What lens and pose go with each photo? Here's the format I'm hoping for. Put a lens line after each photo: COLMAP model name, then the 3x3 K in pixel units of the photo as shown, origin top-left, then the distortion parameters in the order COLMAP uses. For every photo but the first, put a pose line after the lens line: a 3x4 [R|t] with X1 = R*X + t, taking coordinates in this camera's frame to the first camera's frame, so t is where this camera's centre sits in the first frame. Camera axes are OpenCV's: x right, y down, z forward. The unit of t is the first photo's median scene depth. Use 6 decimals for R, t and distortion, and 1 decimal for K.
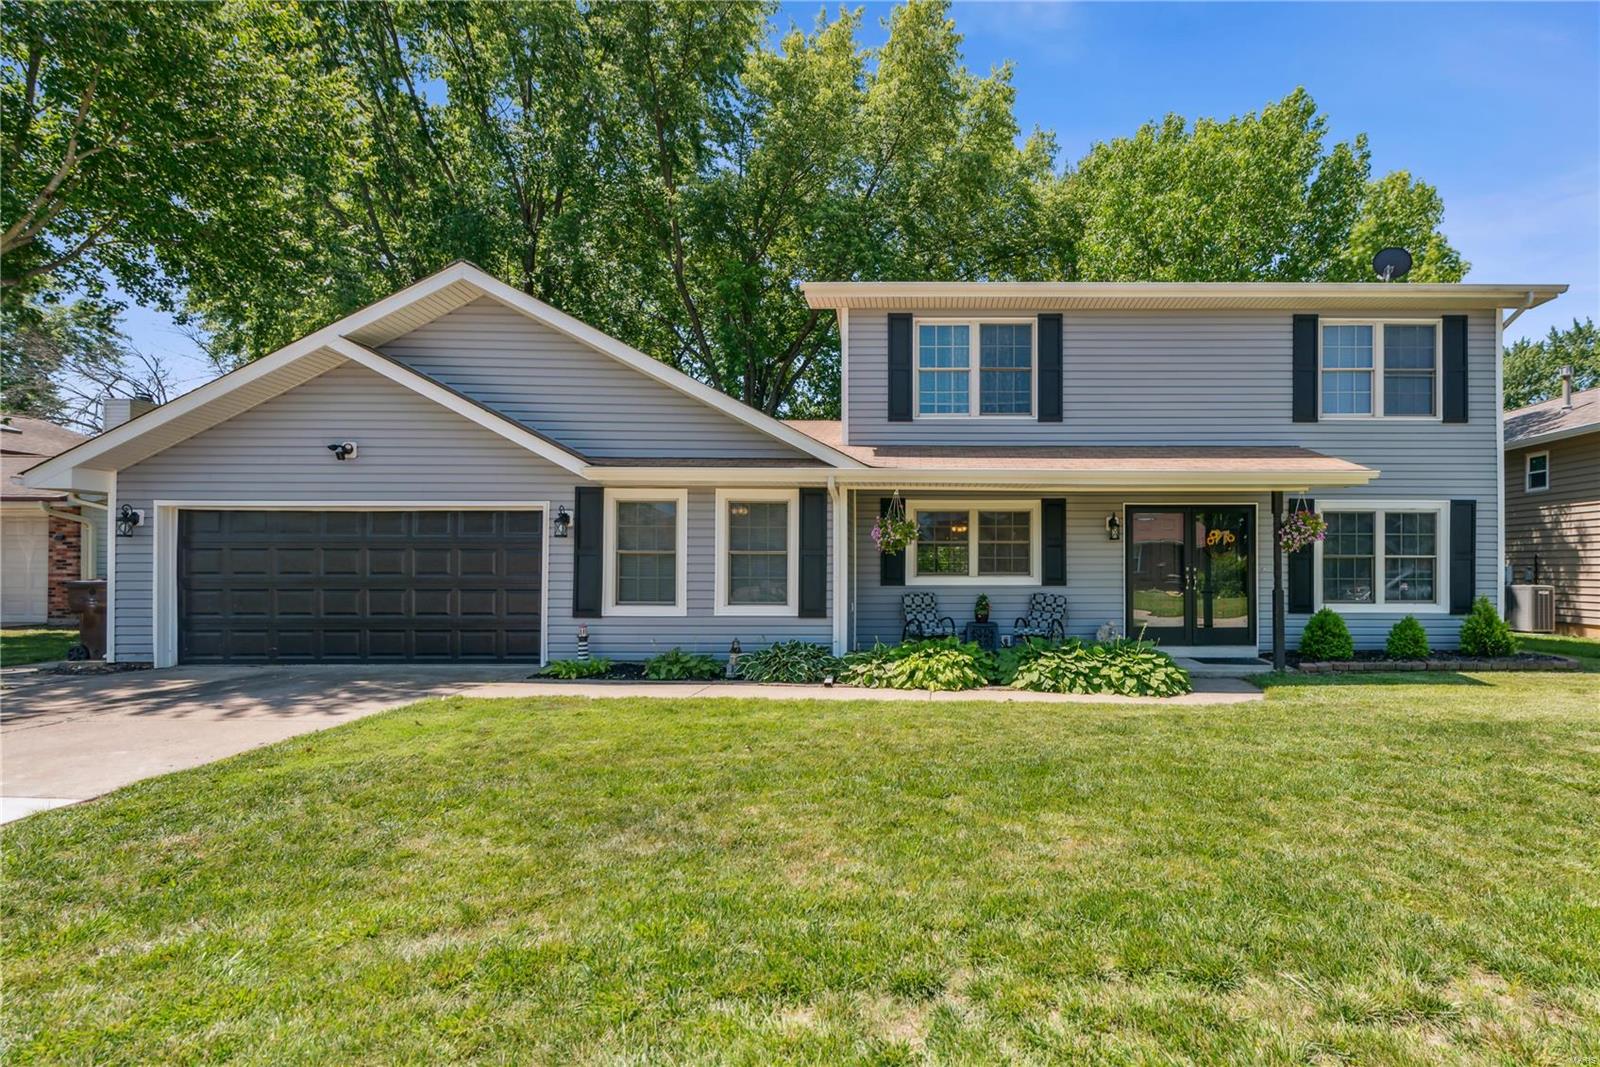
lens RADIAL K [[641.4, 0, 811.0], [0, 641.4, 578.4], [0, 0, 1]] dist [0.011665, -0.001933]
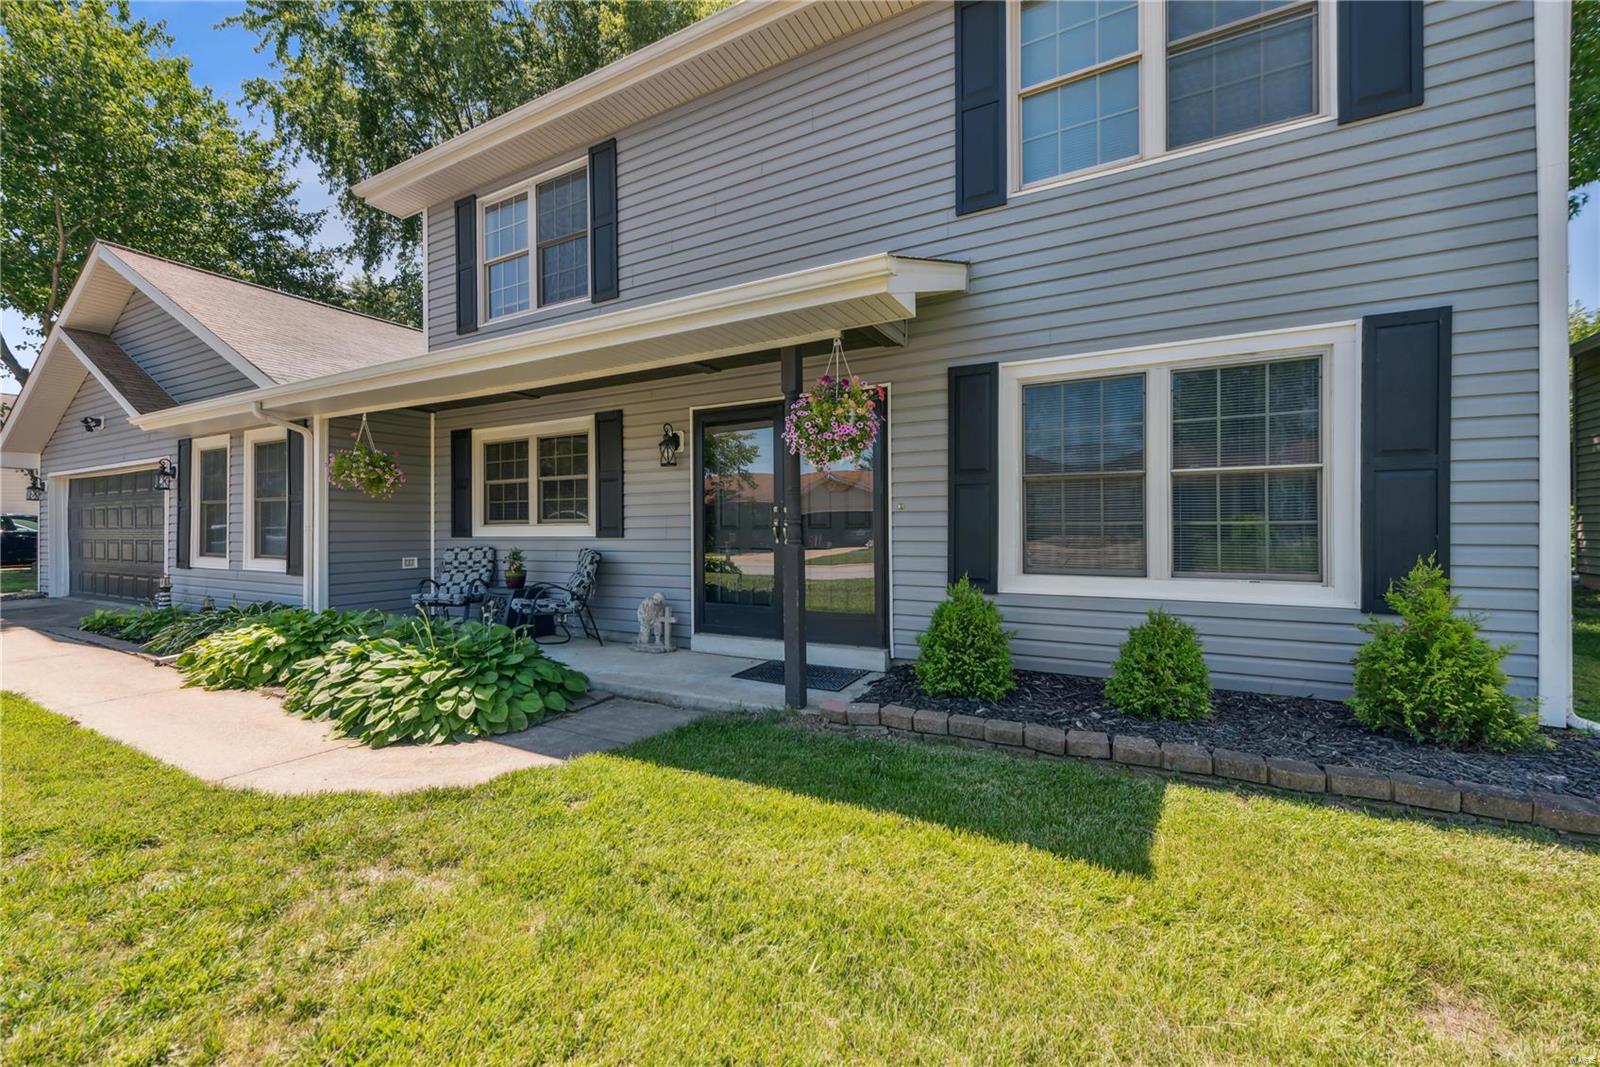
lens RADIAL K [[641.4, 0, 800.0], [0, 641.4, 534.0], [0, 0, 1]] dist [0.011665, -0.001933]
pose [[0.876971, -0.003153, -0.480533, 0.879473], [-0.007368, 0.999773, -0.020006, 0.019102], [0.480486, 0.021085, 0.876749, 0.500836]]
